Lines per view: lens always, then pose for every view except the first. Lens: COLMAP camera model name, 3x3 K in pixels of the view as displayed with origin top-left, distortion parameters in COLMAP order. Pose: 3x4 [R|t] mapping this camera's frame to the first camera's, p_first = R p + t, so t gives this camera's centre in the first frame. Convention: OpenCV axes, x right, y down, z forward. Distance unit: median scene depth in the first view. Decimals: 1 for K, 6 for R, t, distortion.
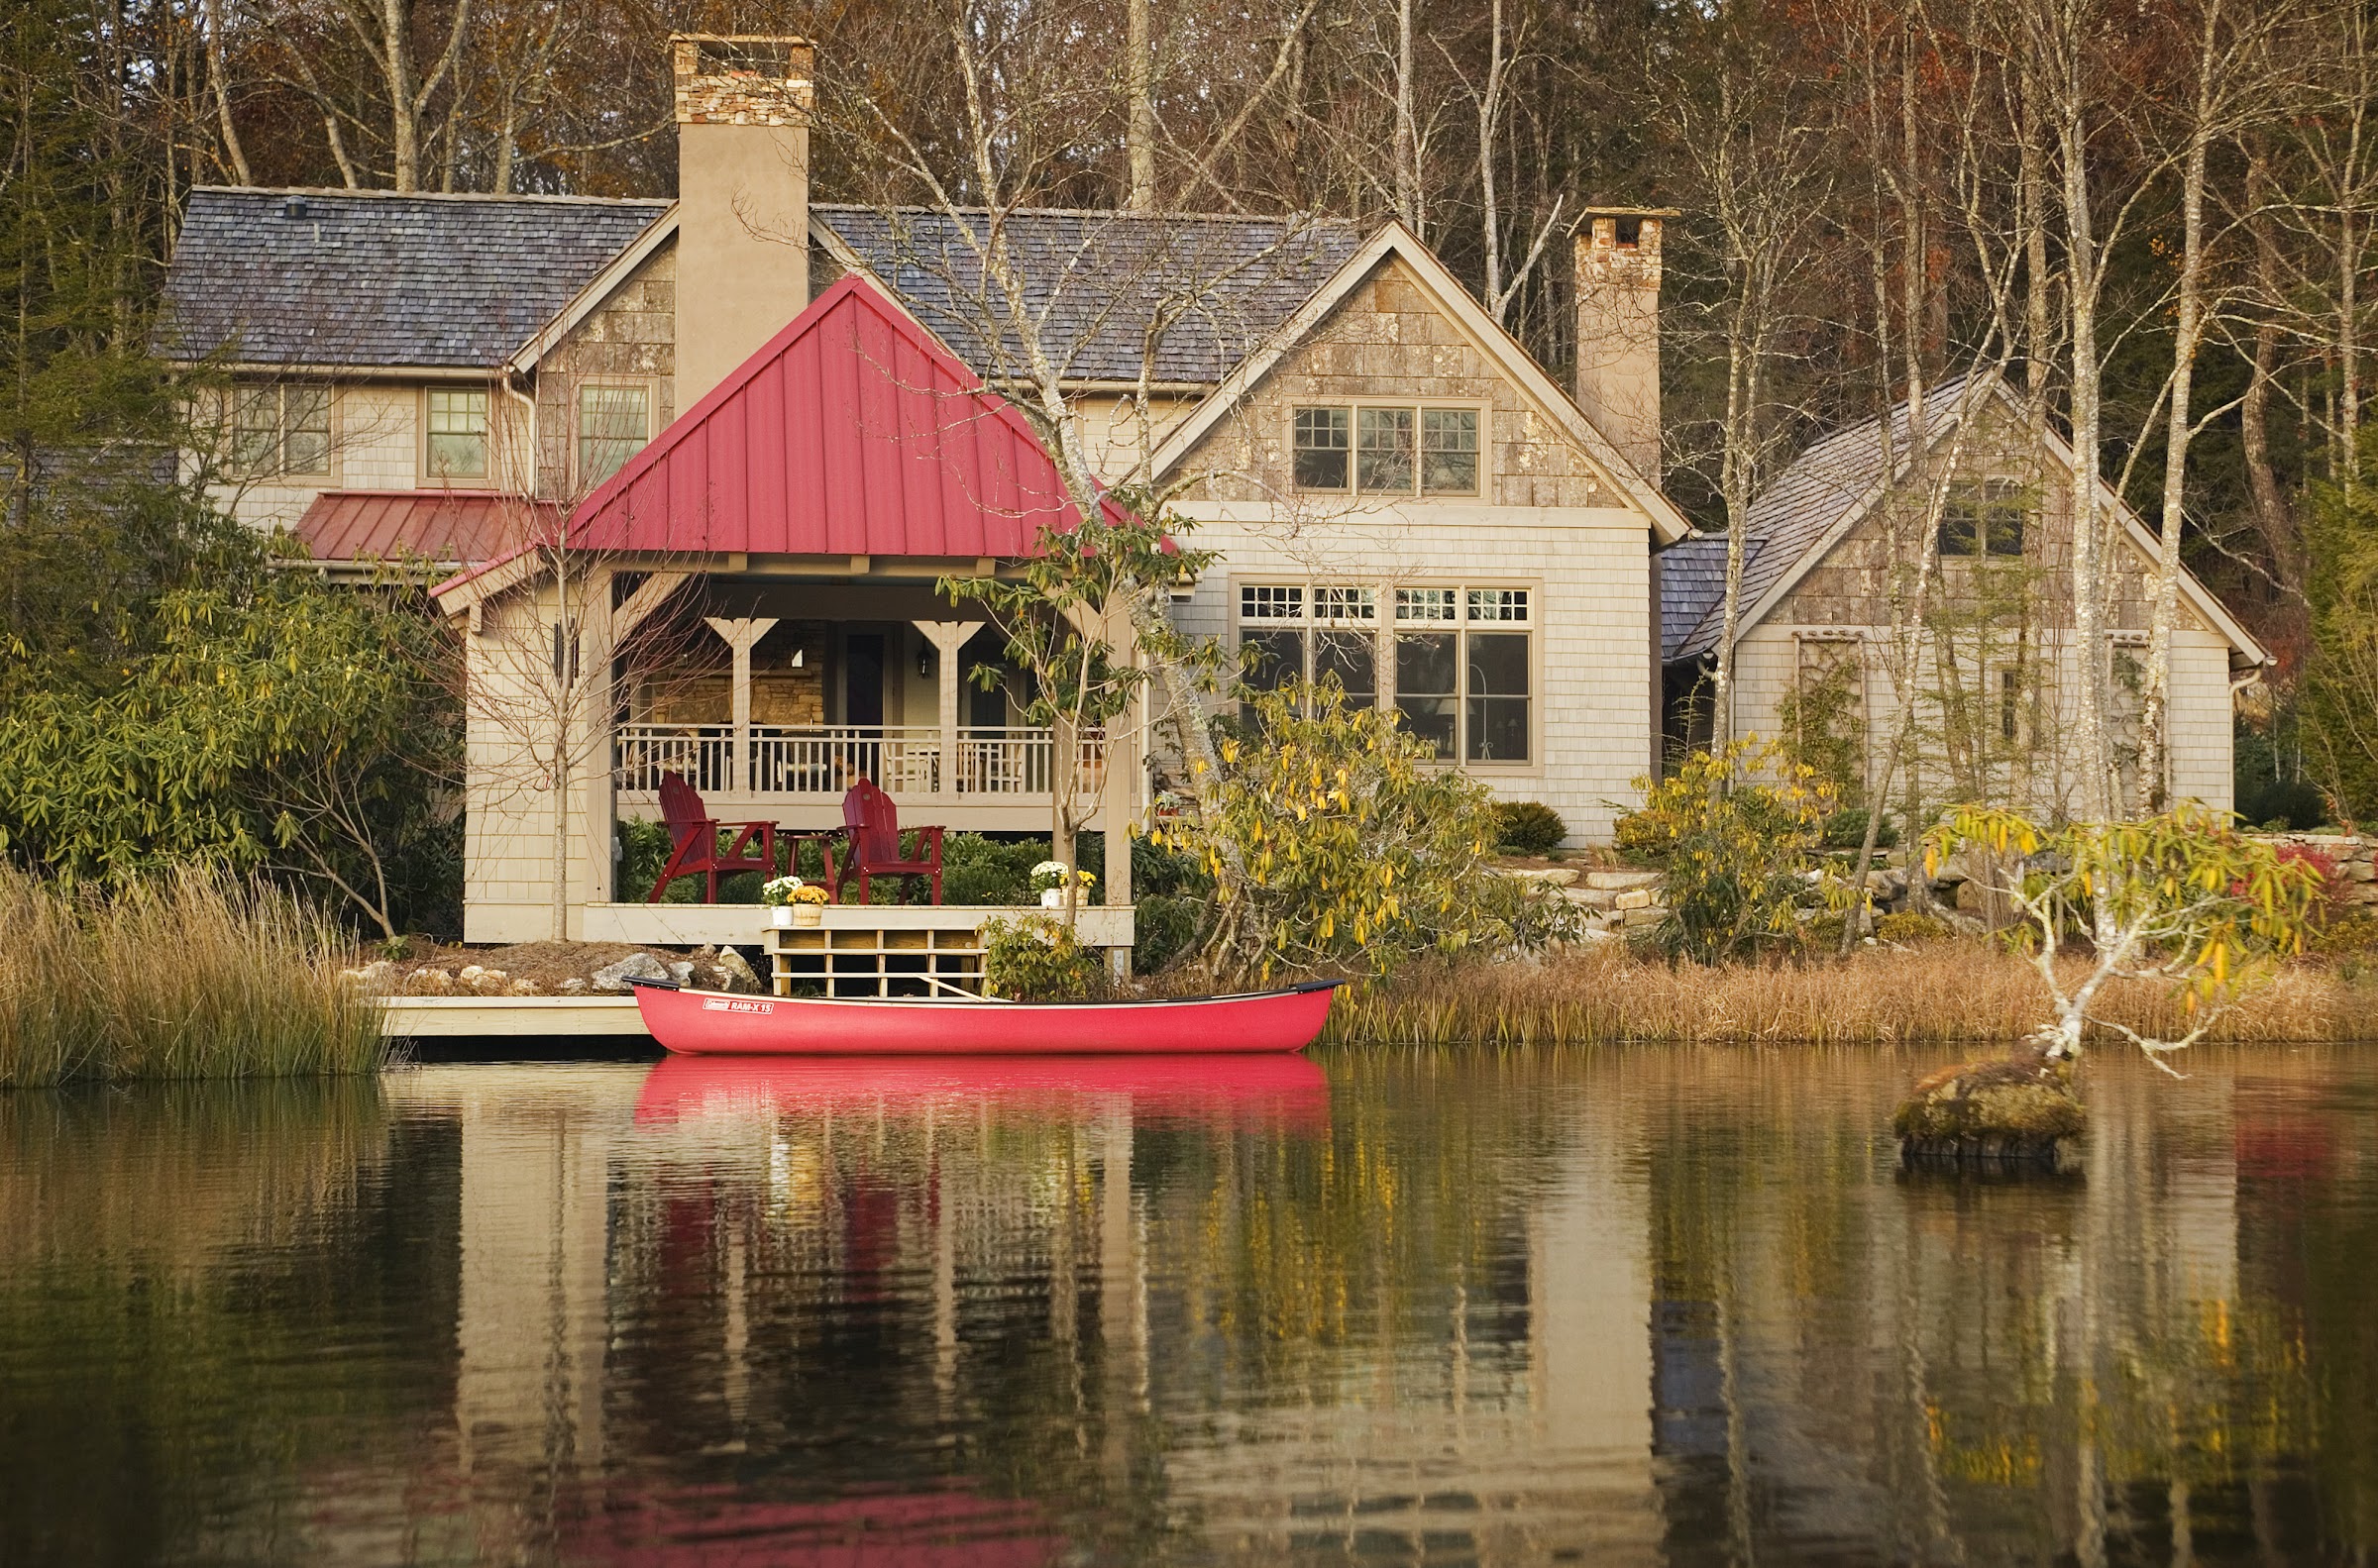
lens RADIAL K [[3831.0, 0, 1165.7], [0, 3831.0, 785.3], [0, 0, 1]] dist [0.033101, 0.082067]
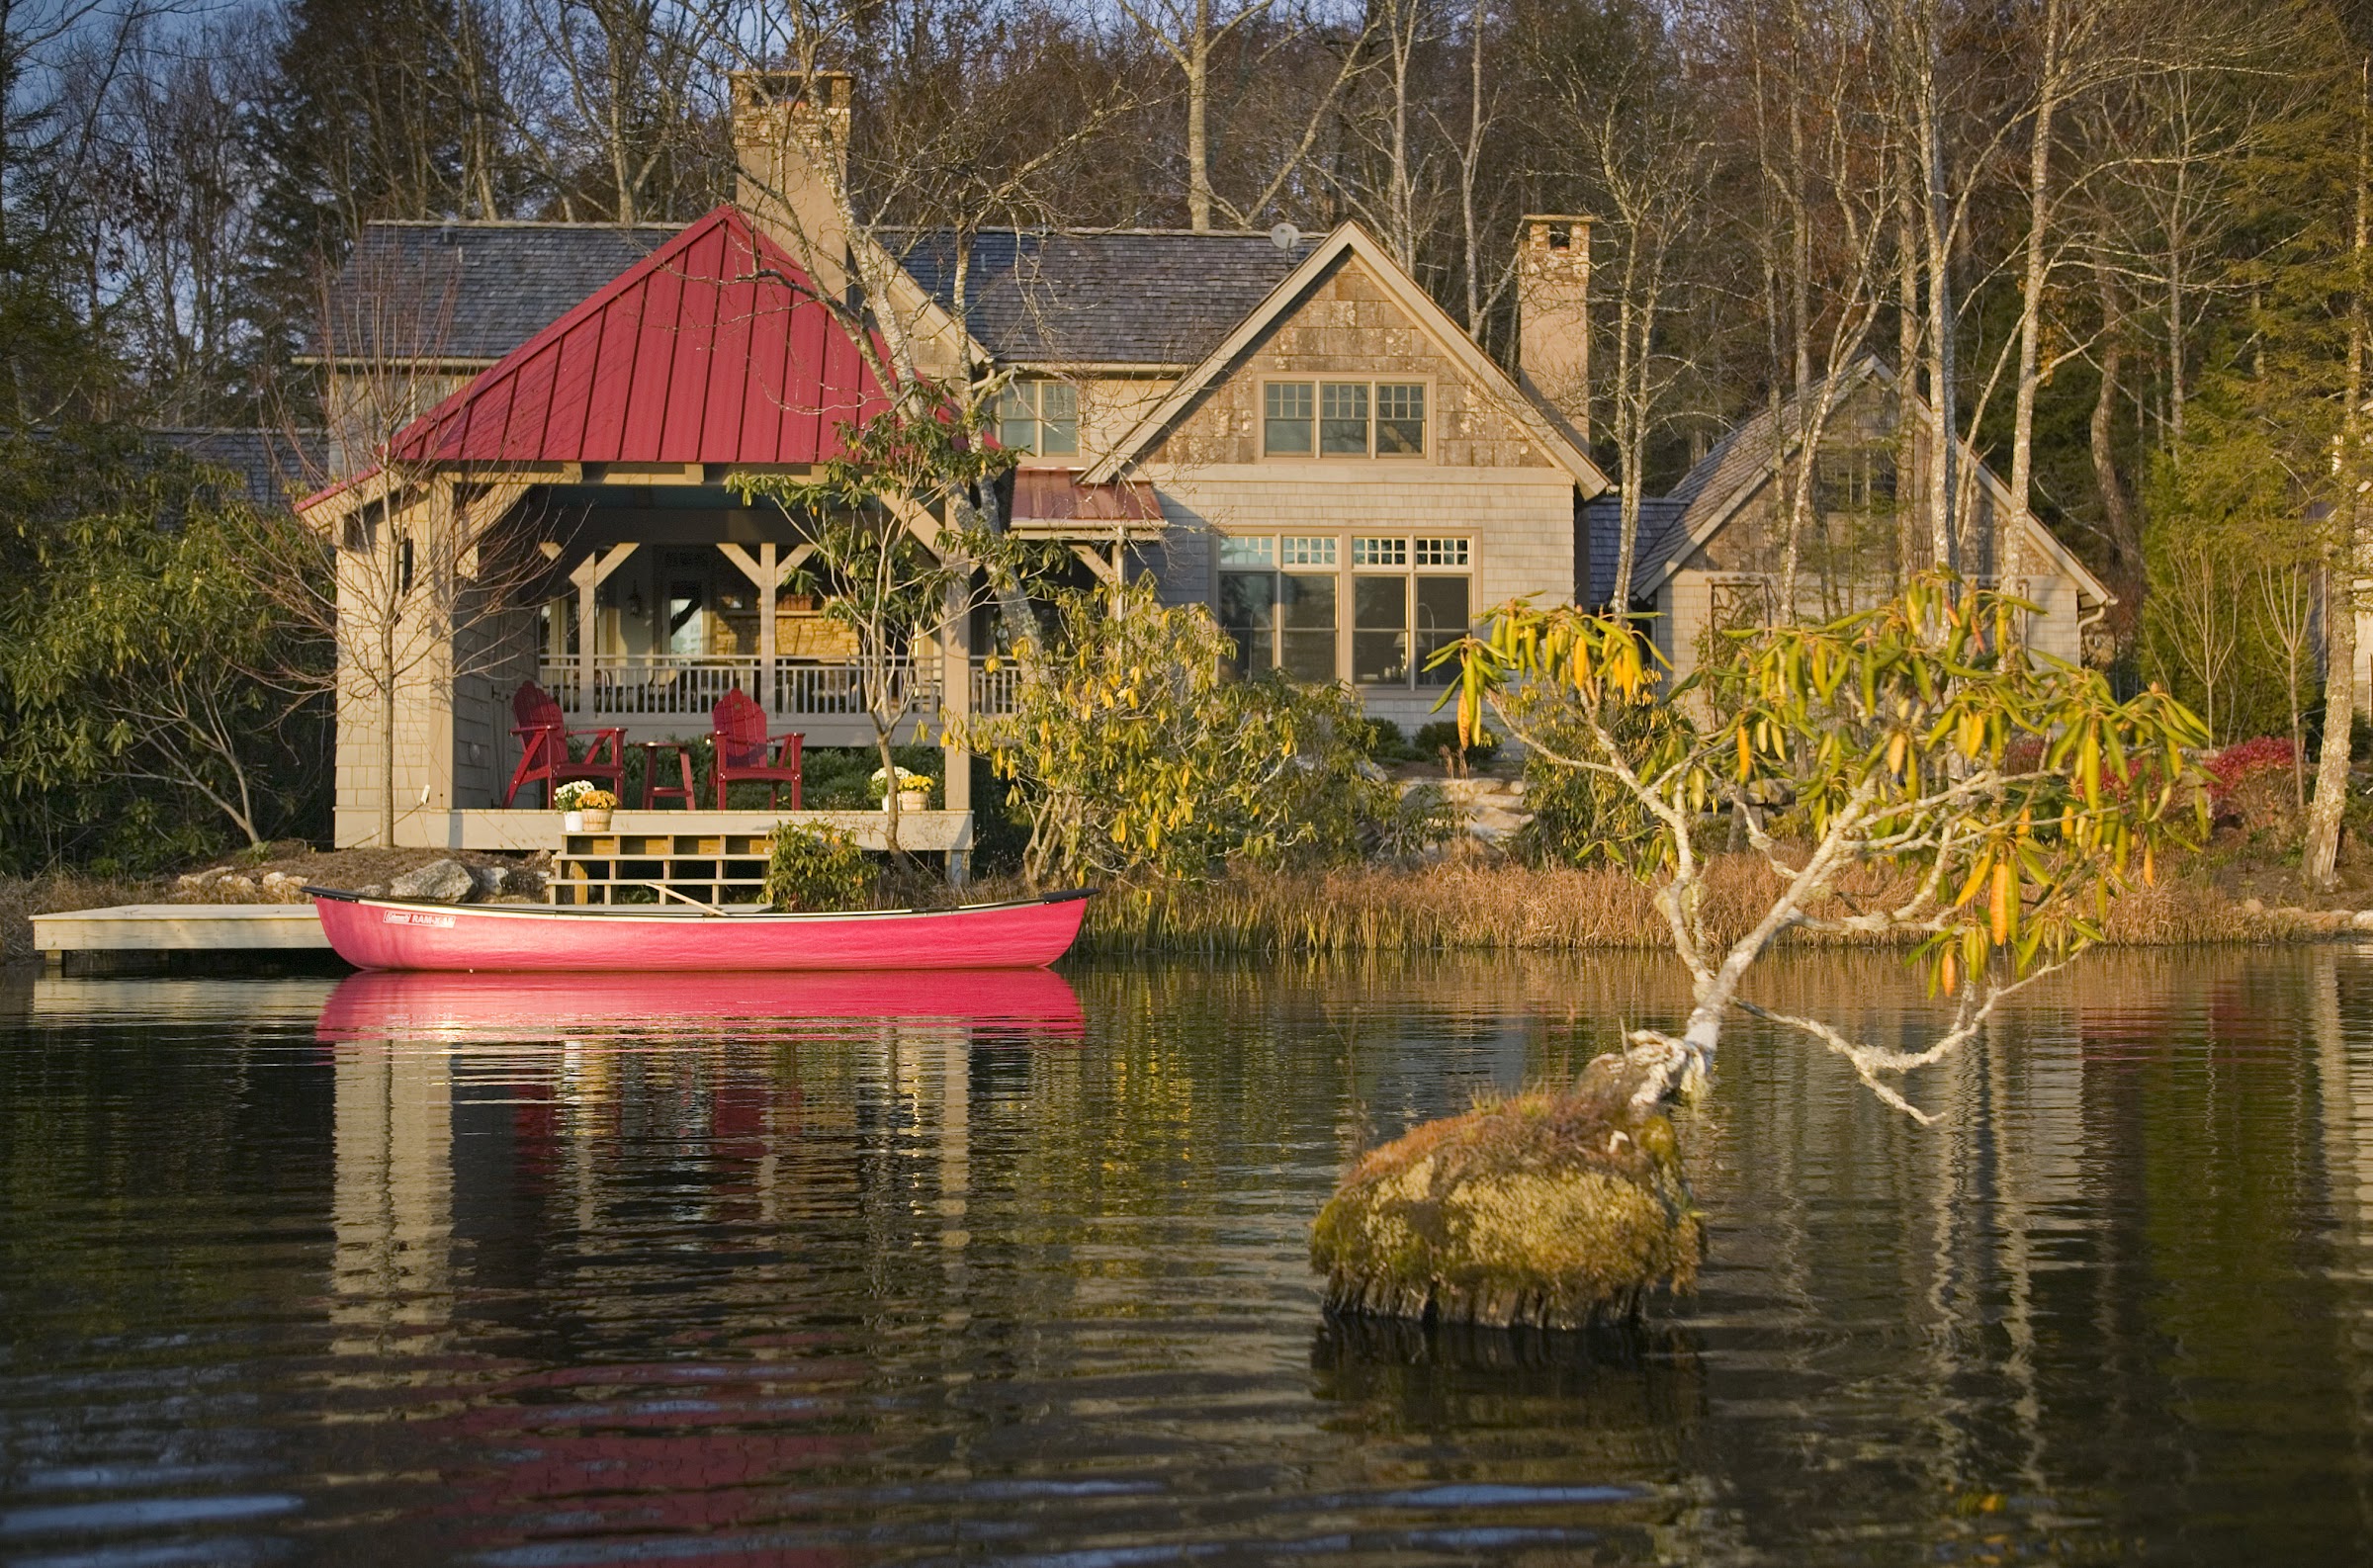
lens RADIAL K [[2662.8, 0, 1186.5], [0, 2662.8, 784.0], [0, 0, 1]] dist [-0.053143, 0.013689]
pose [[0.998342, -0.004061, -0.057418, 0.056370], [0.005223, 0.999784, 0.020110, 0.006828], [0.057324, -0.020377, 0.998148, 0.193892]]
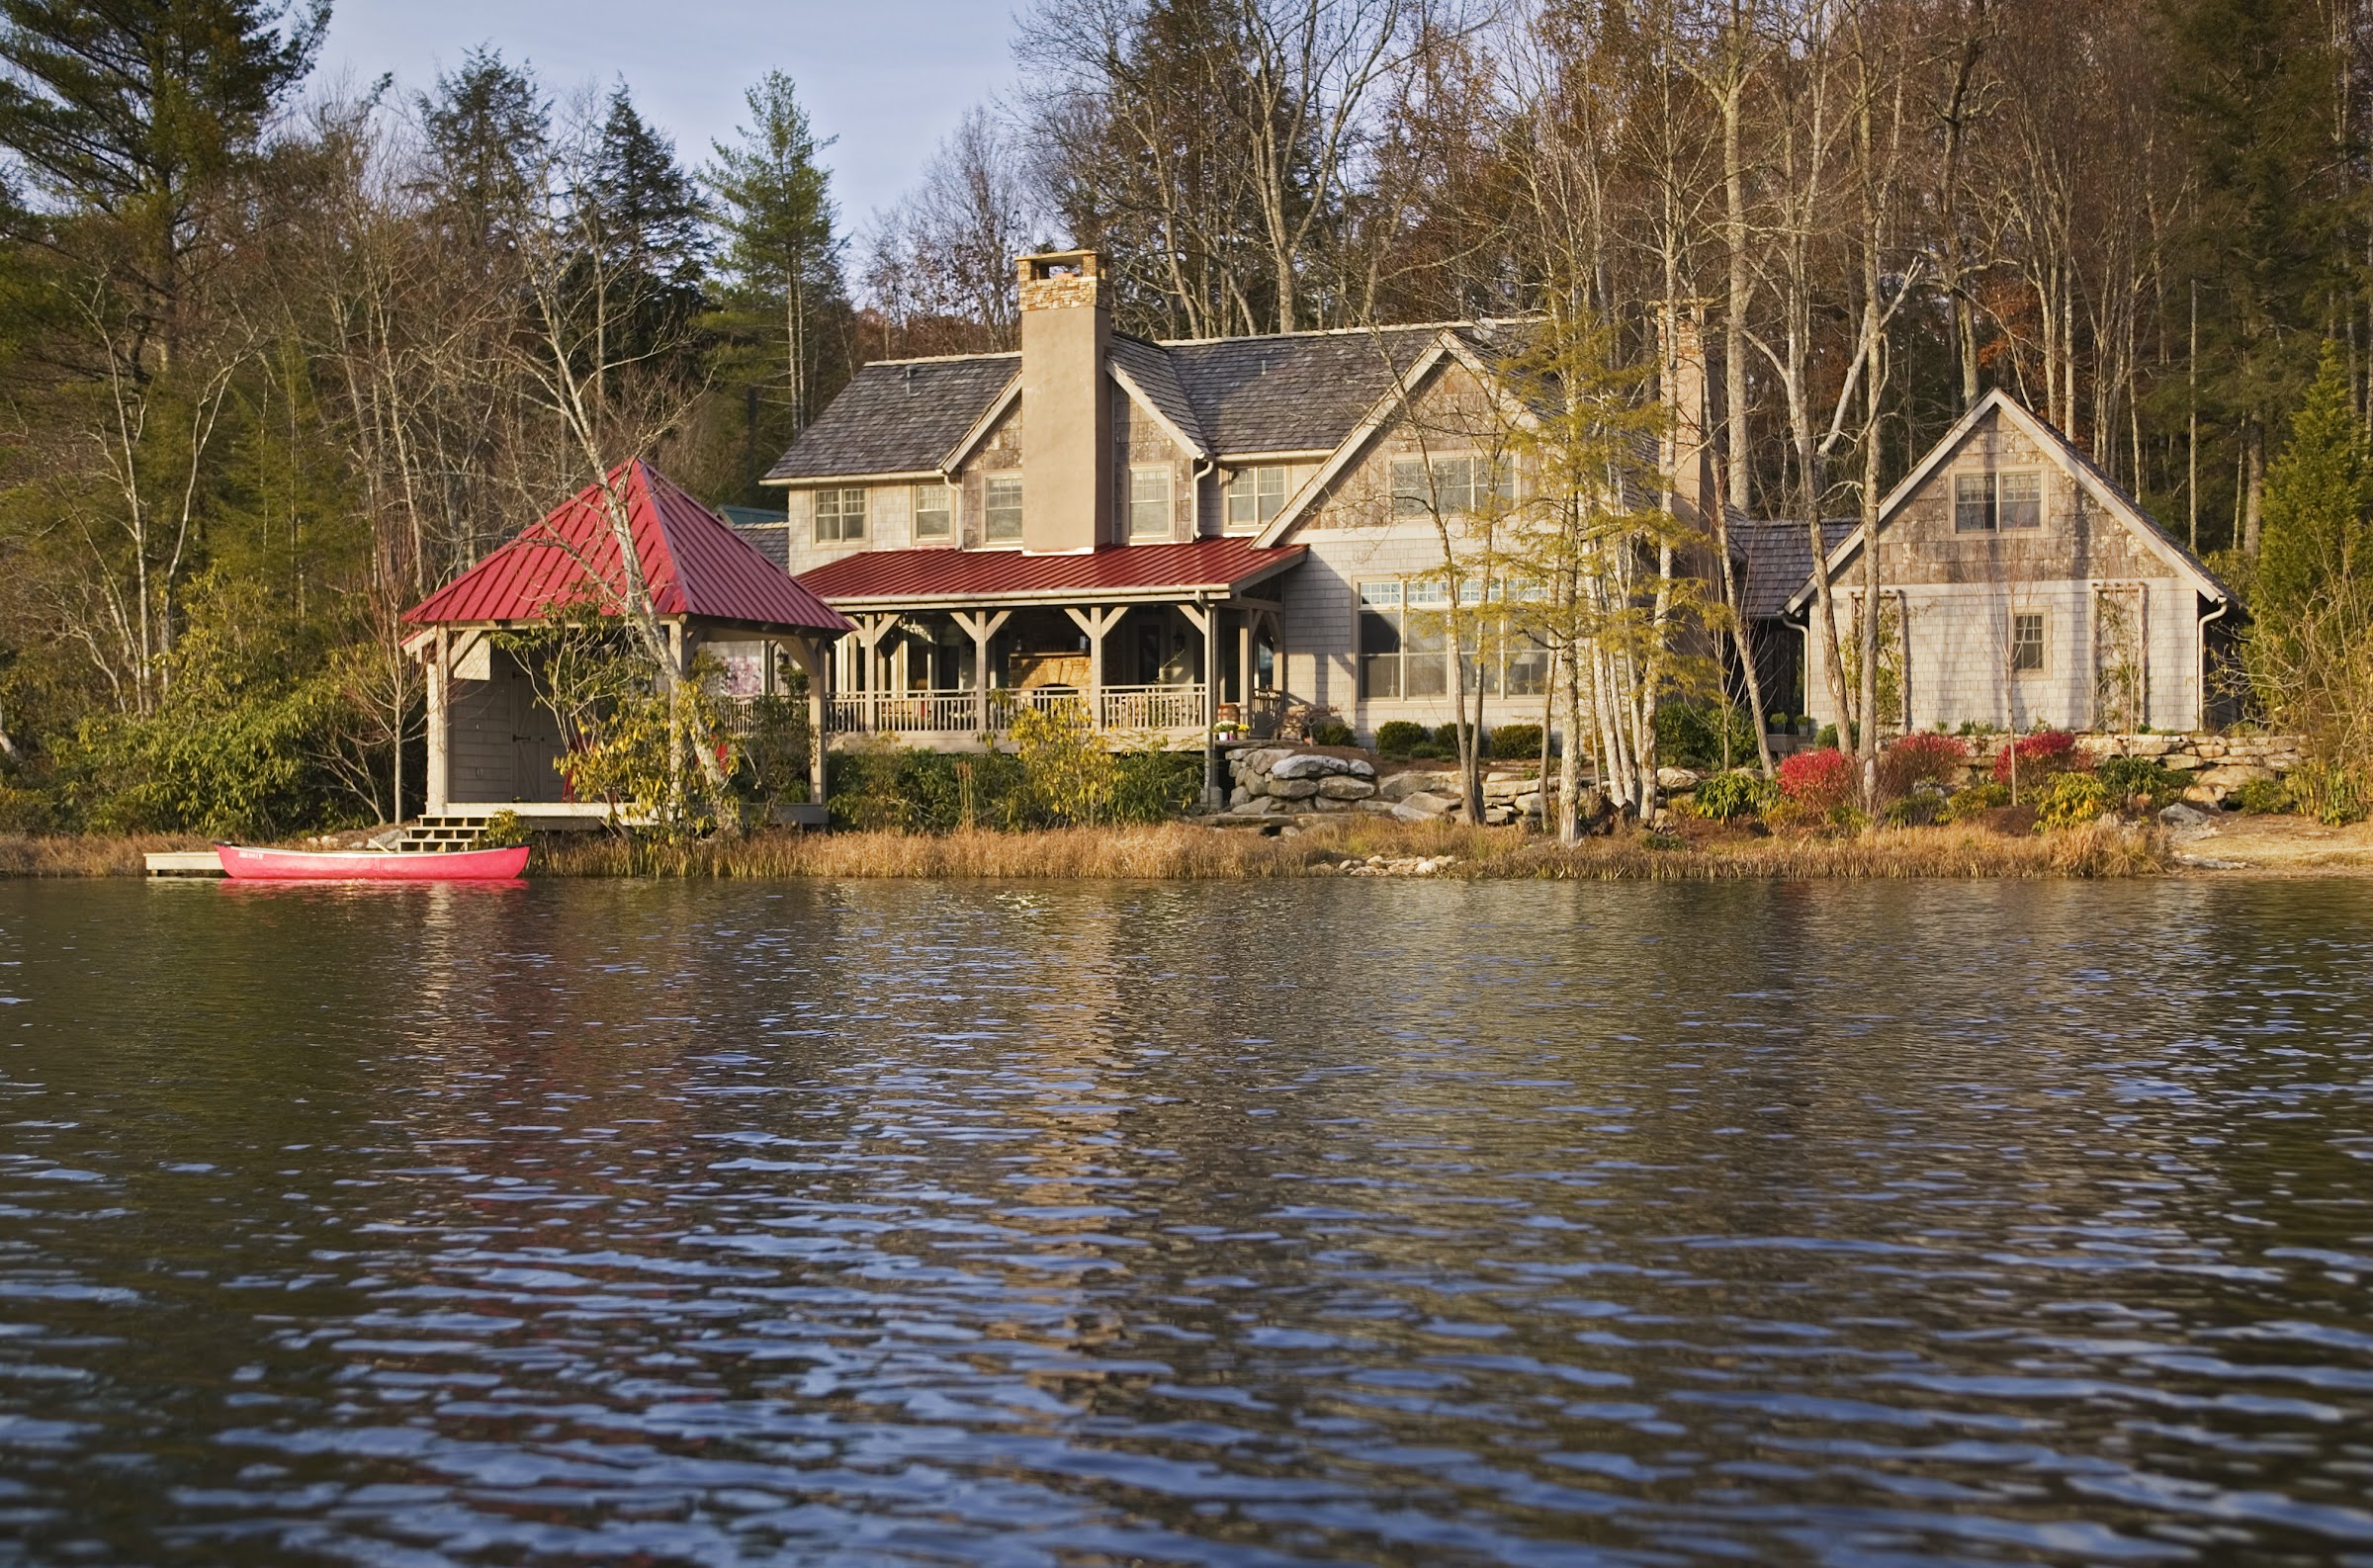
lens RADIAL K [[3050.4, 0, 1178.3], [0, 3050.4, 789.5], [0, 0, 1]] dist [-0.030917, 0.067595]
pose [[0.867417, -0.011038, -0.497459, 0.559073], [0.025964, 0.999396, 0.023098, -0.001002], [0.496903, -0.032952, 0.867180, -0.076161]]
